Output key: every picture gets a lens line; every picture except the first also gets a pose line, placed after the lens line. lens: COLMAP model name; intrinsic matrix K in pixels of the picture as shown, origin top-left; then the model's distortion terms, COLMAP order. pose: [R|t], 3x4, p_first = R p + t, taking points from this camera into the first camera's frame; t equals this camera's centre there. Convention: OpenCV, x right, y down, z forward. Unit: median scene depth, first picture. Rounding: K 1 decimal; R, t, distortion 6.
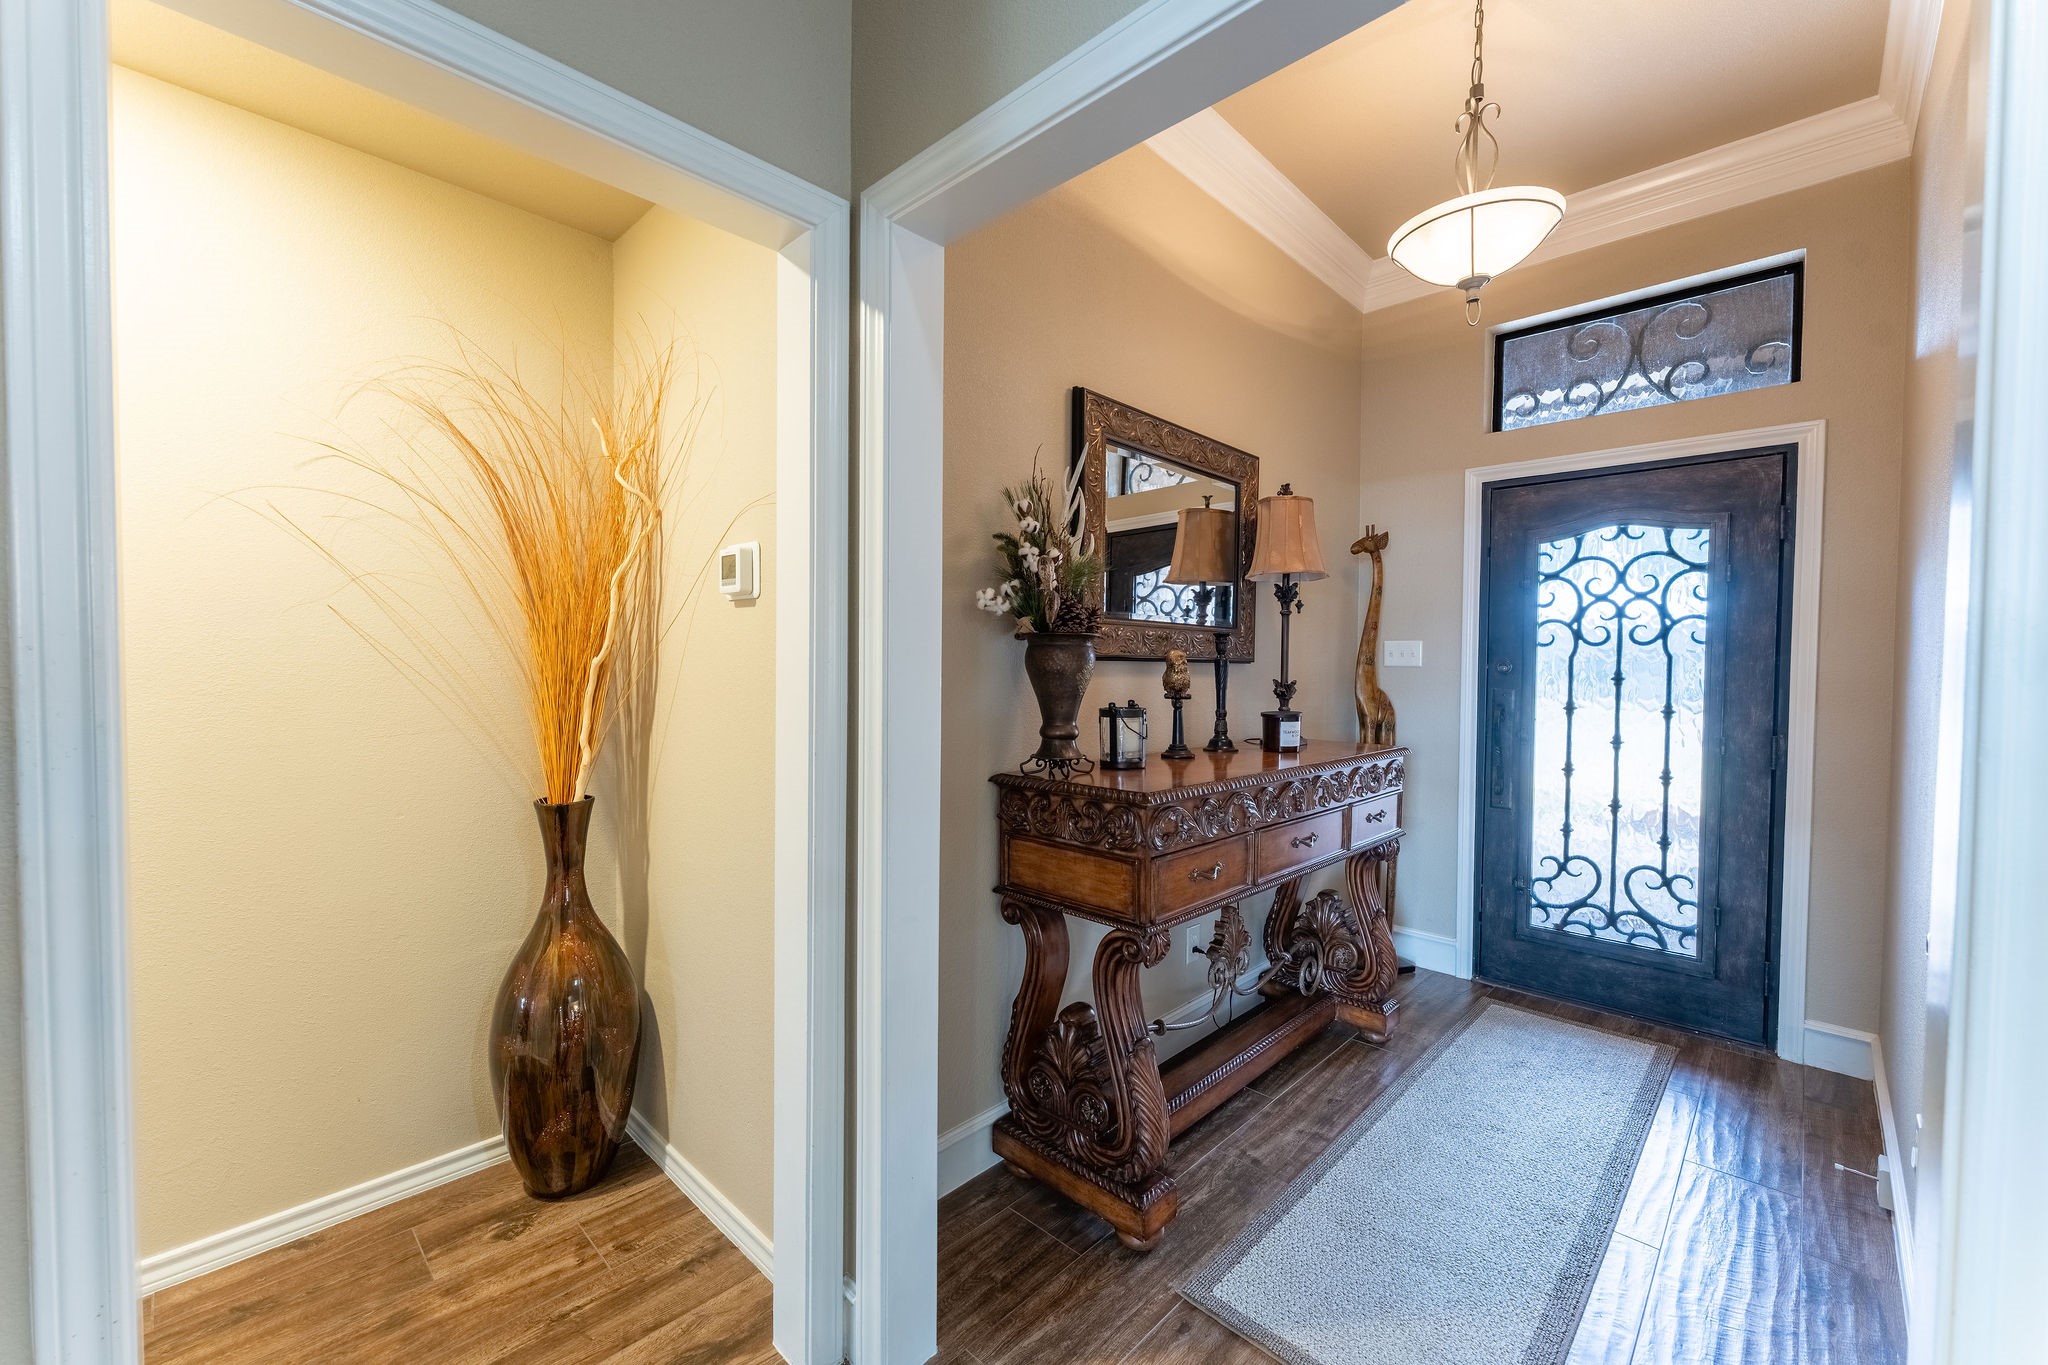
lens RADIAL K [[819.4, 0, 1026.9], [0, 819.4, 680.4], [0, 0, 1]] dist [-0.001719, 0.000113]
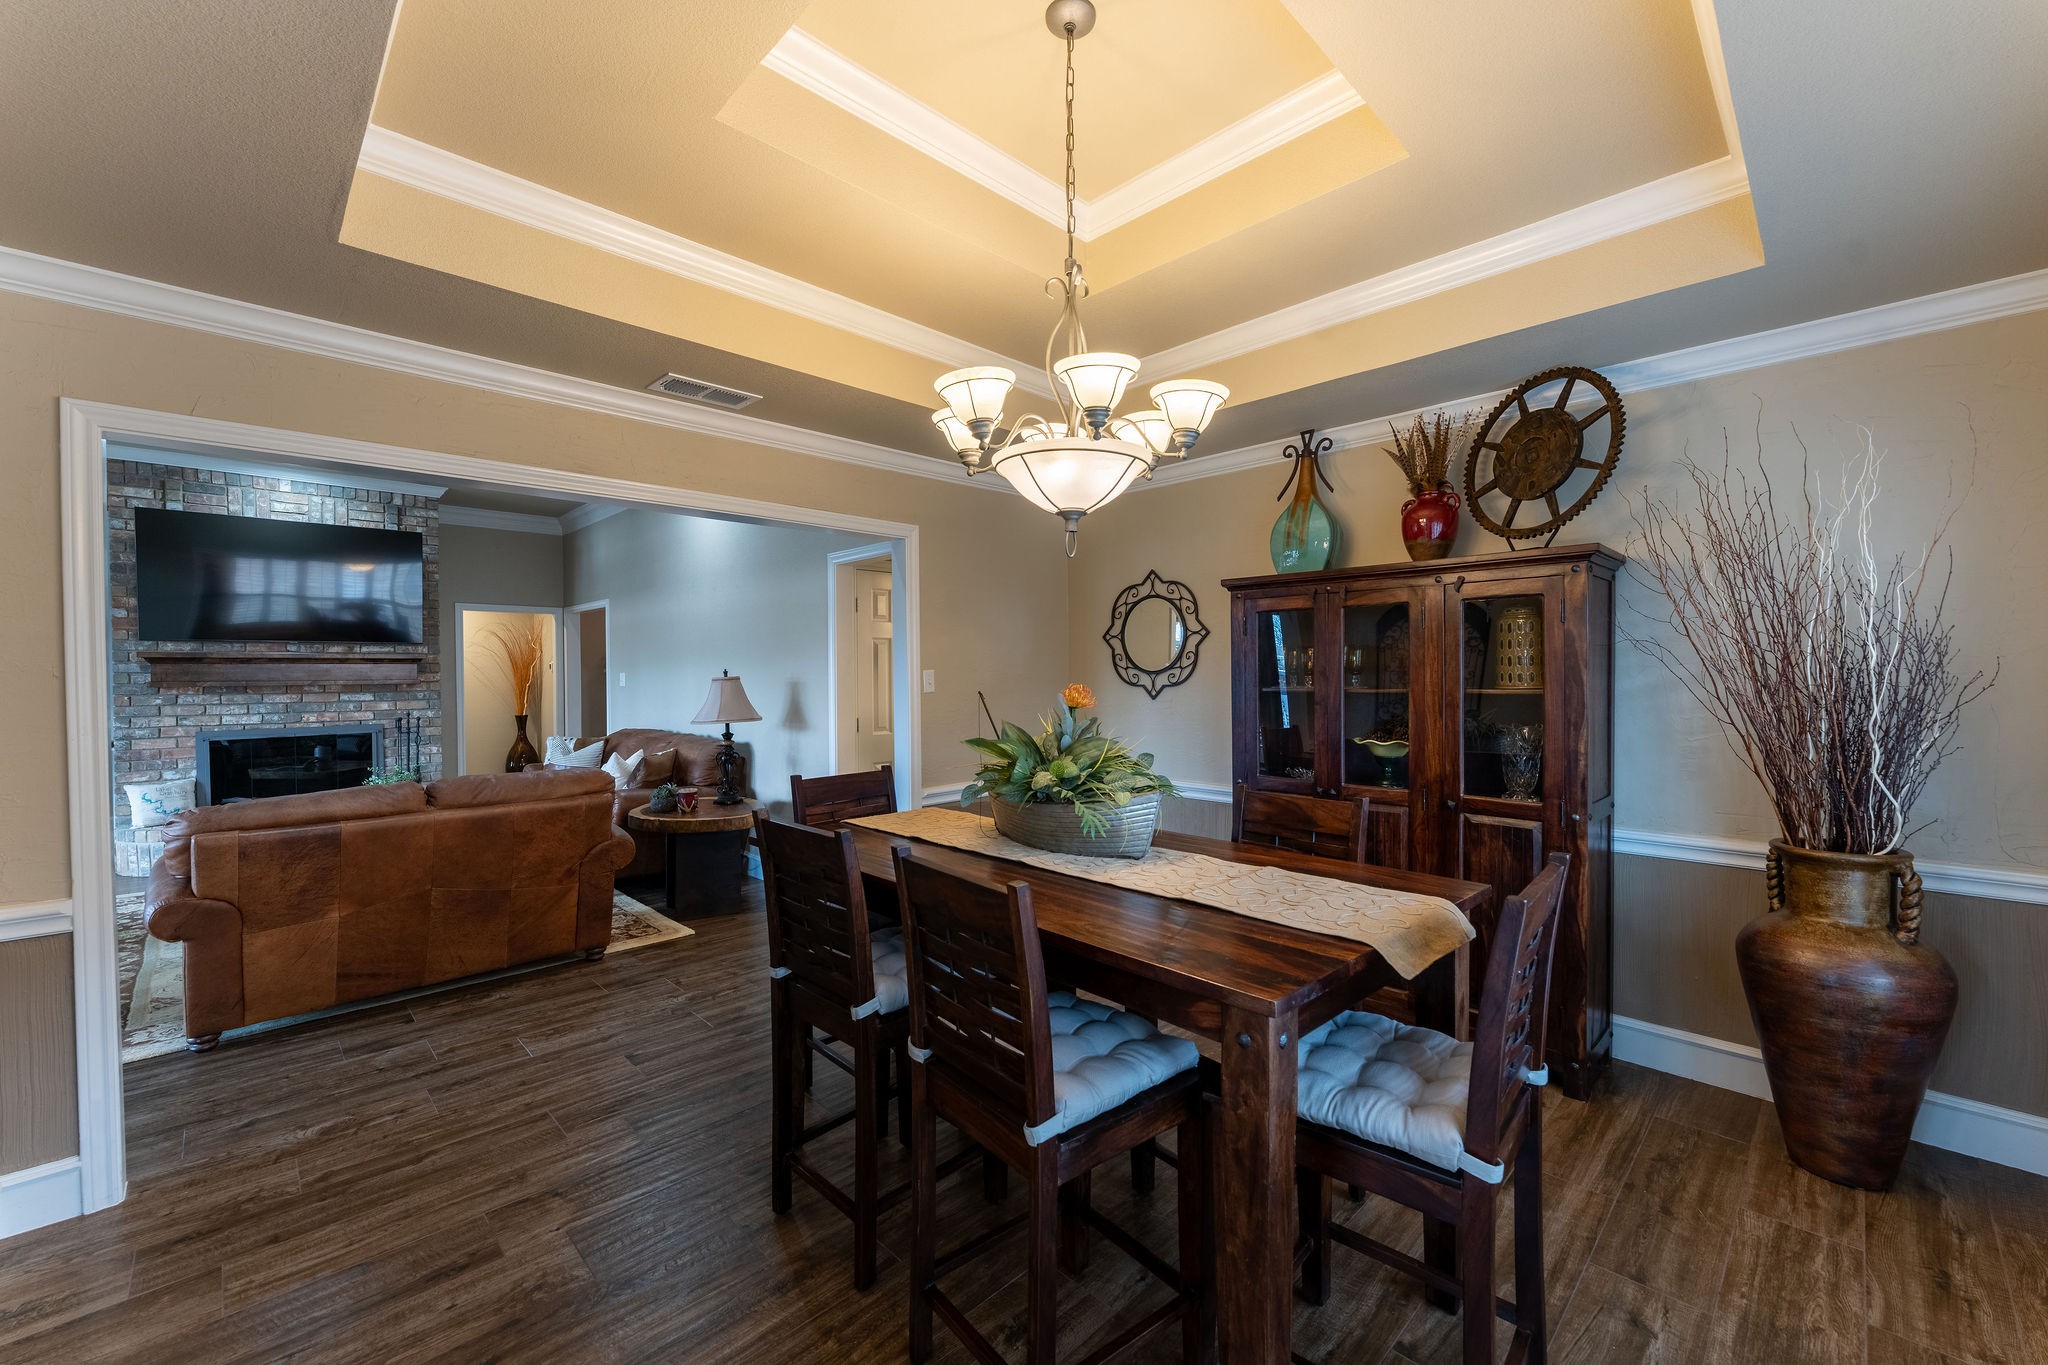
lens RADIAL K [[819.4, 0, 1026.4], [0, 819.4, 683.5], [0, 0, 1]] dist [-0.001719, 0.000113]
pose [[0.999400, -0.012445, -0.032317, 2.409424], [0.011915, 0.999792, -0.016522, 0.080456], [0.032516, 0.016127, 0.999341, -3.492184]]
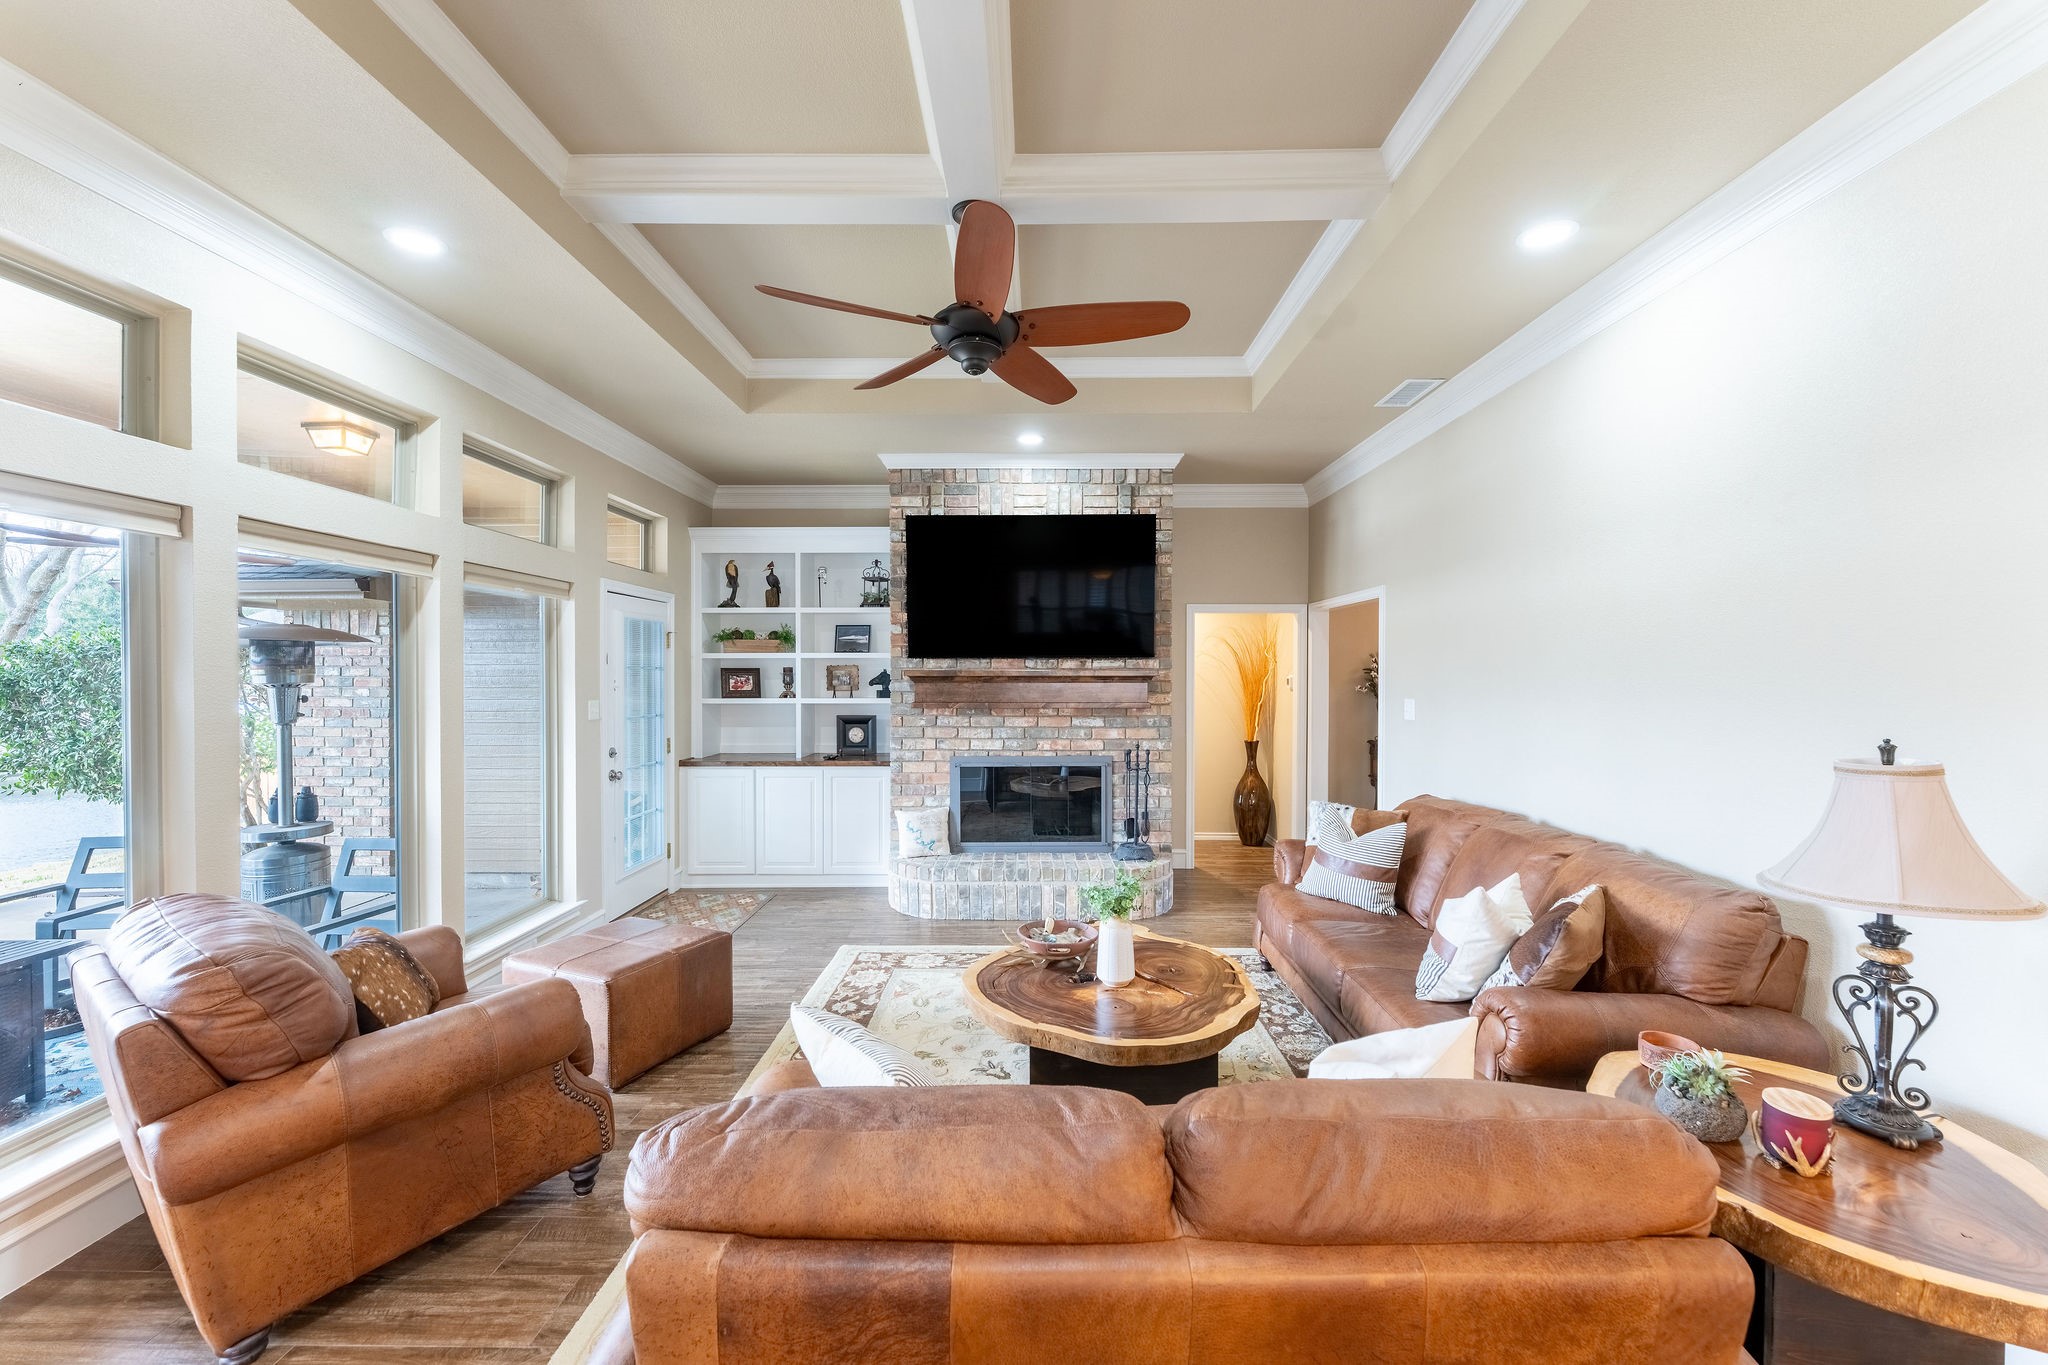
lens RADIAL K [[819.4, 0, 1022.9], [0, 819.4, 683.0], [0, 0, 1]] dist [-0.001719, 0.000113]
pose [[0.681371, 0.002613, -0.731933, 1.438323], [-0.018654, 0.999731, -0.013796, -0.042312], [0.731700, 0.023054, 0.681237, -2.281563]]
